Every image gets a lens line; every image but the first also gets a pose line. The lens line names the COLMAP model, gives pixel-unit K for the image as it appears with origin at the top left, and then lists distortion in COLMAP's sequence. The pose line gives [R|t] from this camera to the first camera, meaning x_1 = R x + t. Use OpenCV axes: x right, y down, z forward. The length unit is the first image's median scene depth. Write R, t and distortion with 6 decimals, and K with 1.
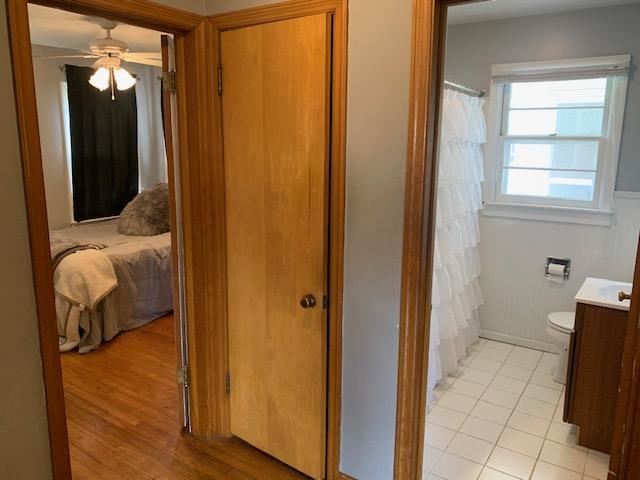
lens RADIAL K [[496.8, 0, 316.8], [0, 496.8, 236.5], [0, 0, 1]] dist [0.023215, -0.024746]
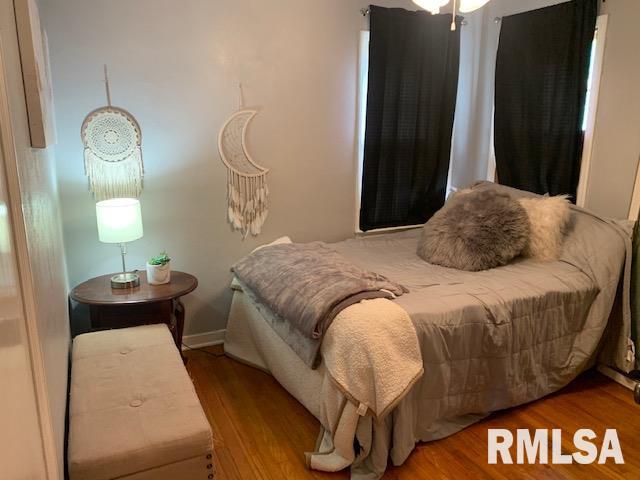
lens RADIAL K [[496.8, 0, 319.9], [0, 496.8, 239.7], [0, 0, 1]] dist [0.023215, -0.024746]
pose [[0.865401, 0.104915, -0.489974, -0.225351], [-0.087520, 0.994452, 0.058357, -0.067151], [0.493378, -0.007620, 0.869782, 0.428493]]
